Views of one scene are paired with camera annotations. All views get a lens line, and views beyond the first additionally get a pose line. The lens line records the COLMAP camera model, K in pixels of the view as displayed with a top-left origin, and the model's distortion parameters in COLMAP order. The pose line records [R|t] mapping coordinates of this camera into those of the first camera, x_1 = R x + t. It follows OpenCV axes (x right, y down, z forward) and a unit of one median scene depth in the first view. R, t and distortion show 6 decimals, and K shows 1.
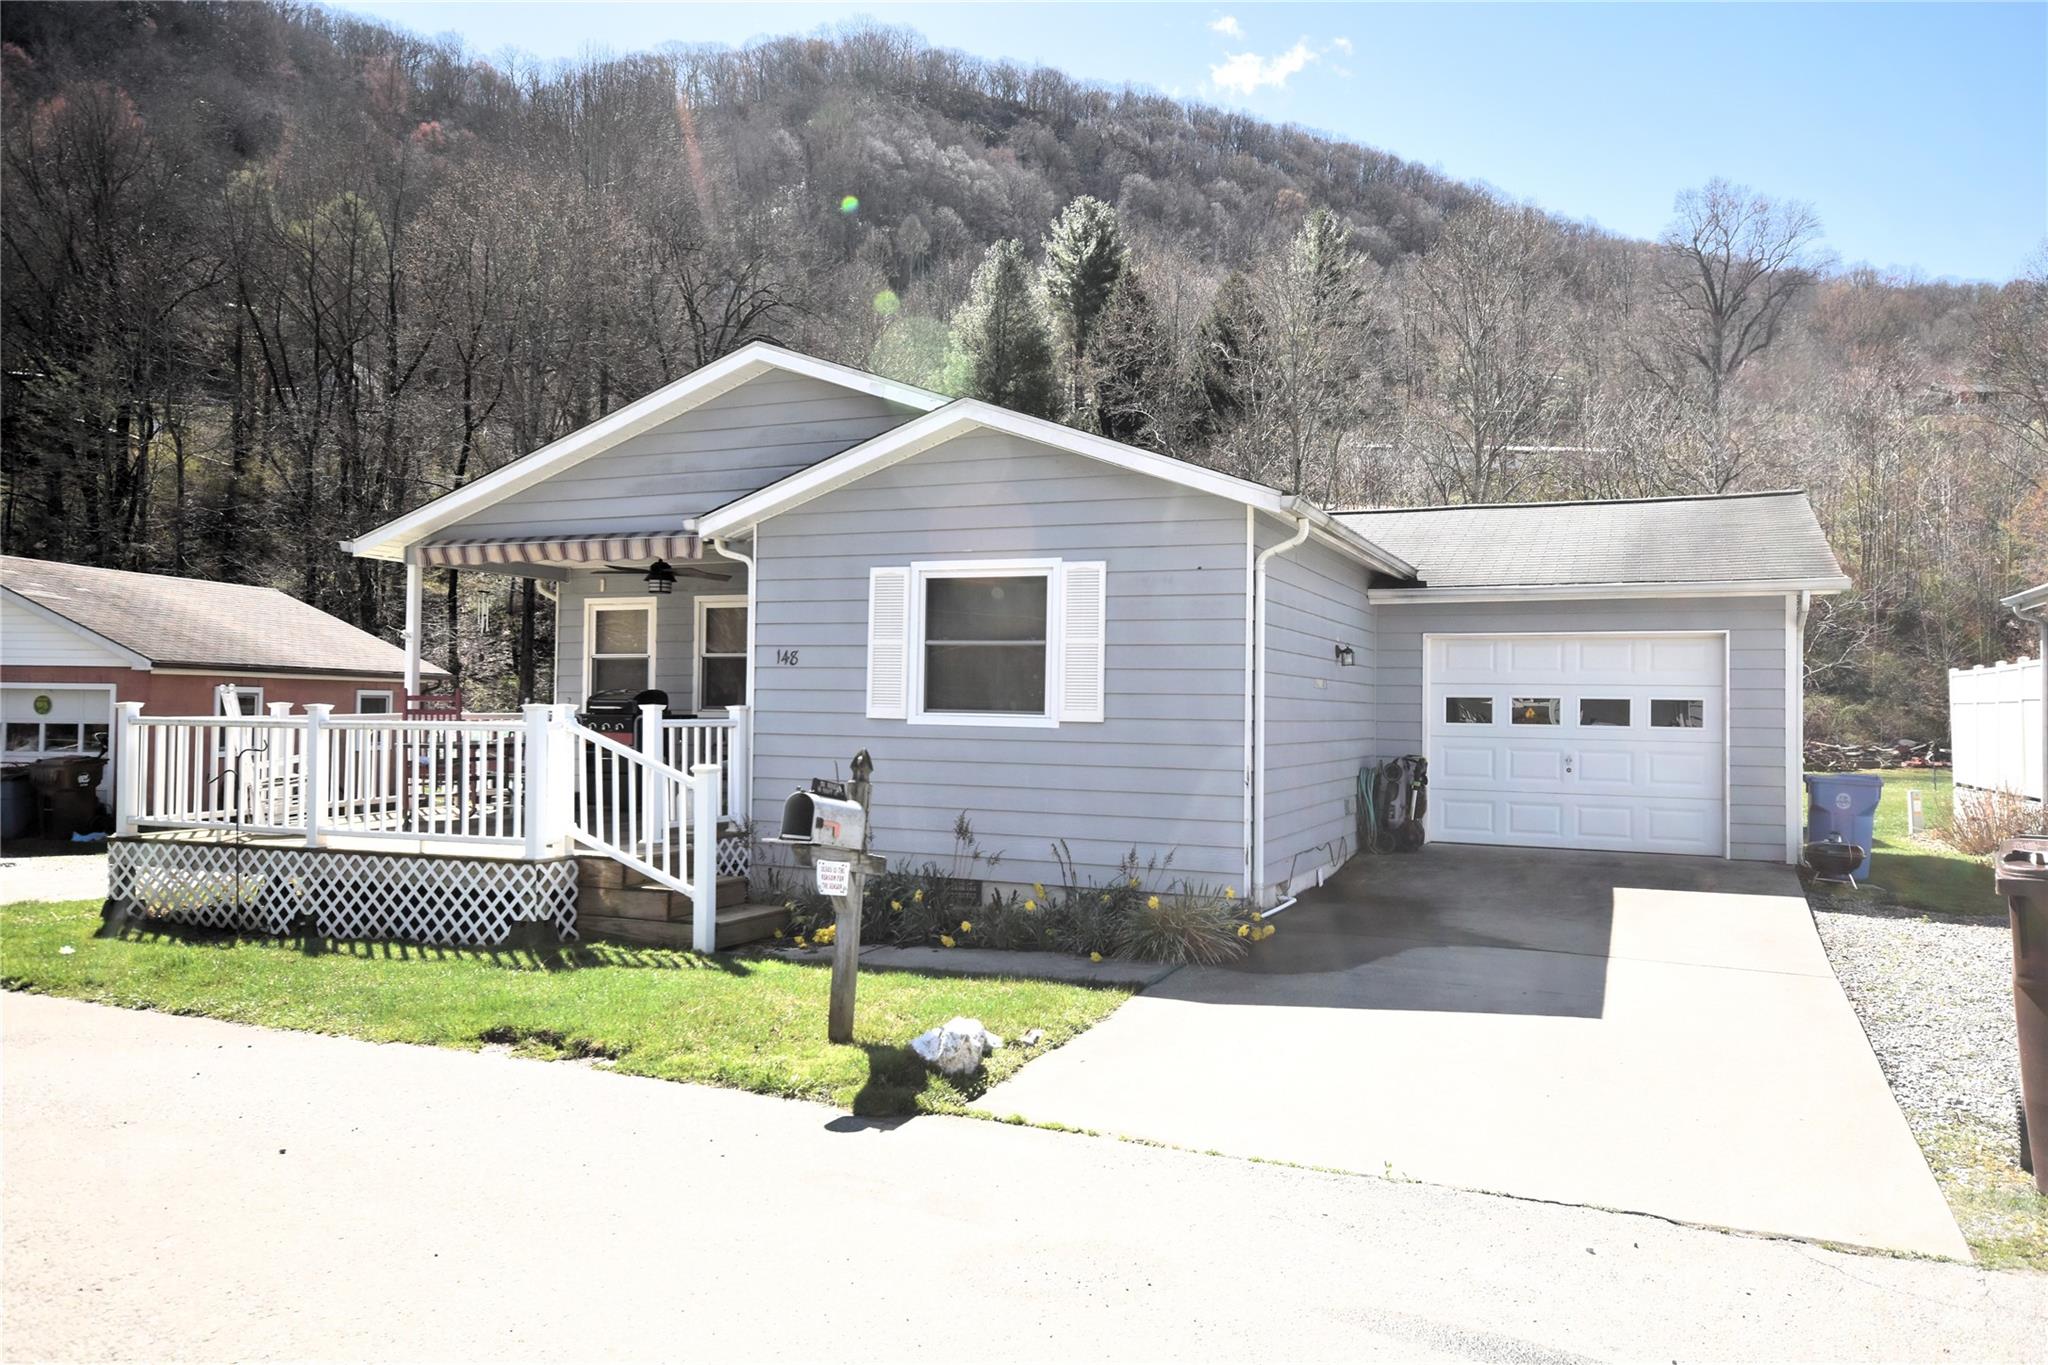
lens RADIAL K [[1452.0, 0, 1024.0], [0, 1452.0, 682.5], [0, 0, 1]] dist [0.001531, 0.002875]
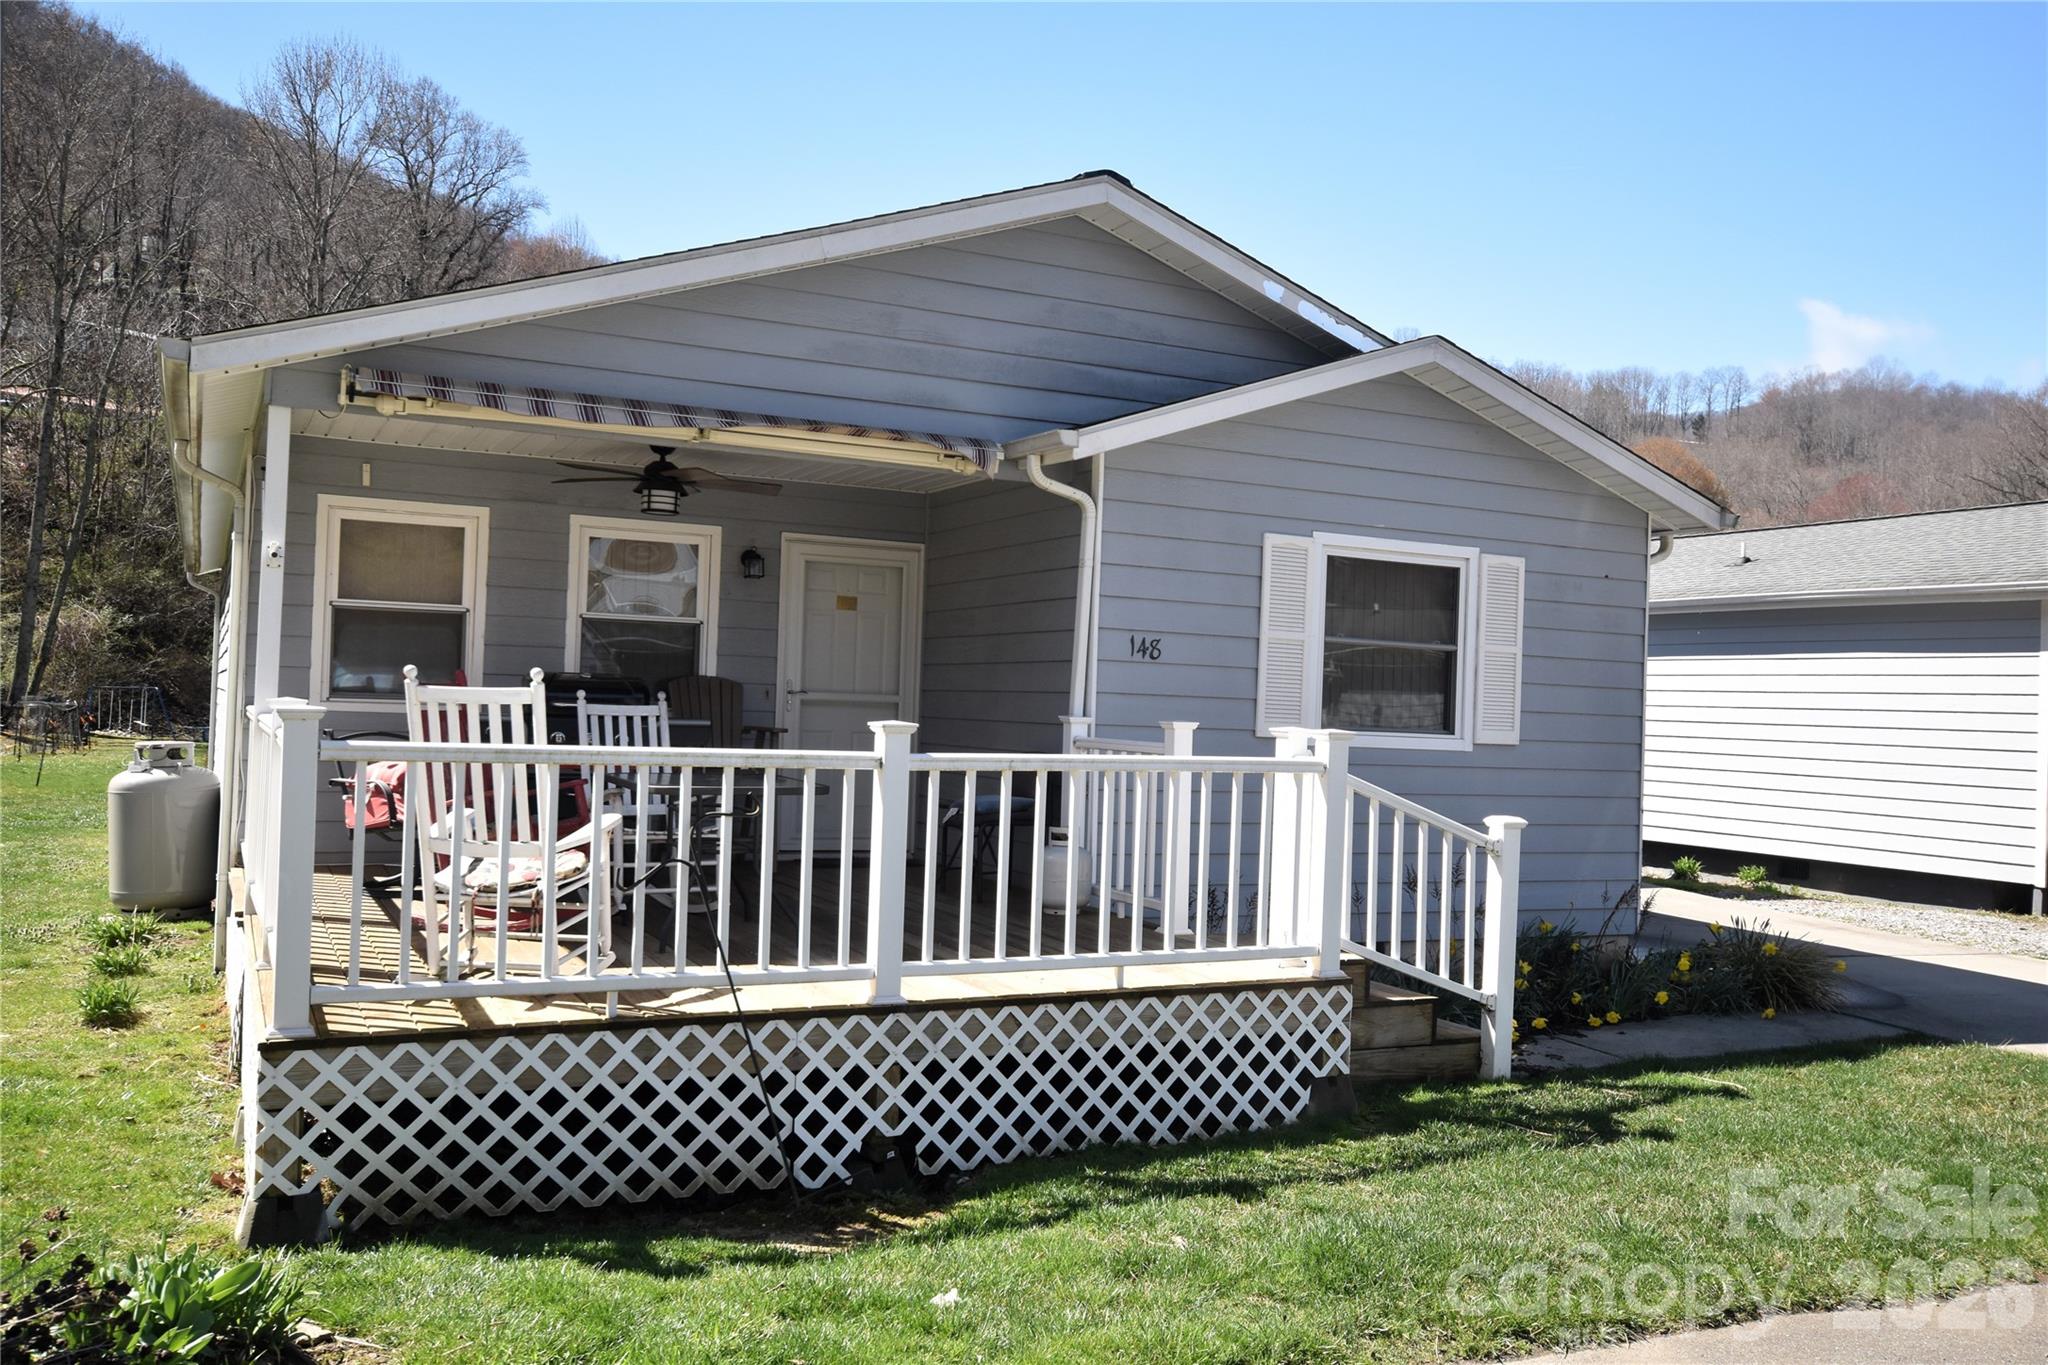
lens RADIAL K [[1682.3, 0, 1024.0], [0, 1682.3, 682.5], [0, 0, 1]] dist [-0.000639, 0.064873]
pose [[0.649682, 0.020972, 0.759917, -0.874497], [-0.042700, 0.999048, 0.008935, -0.005962], [-0.759006, -0.038253, 0.649959, 0.561544]]
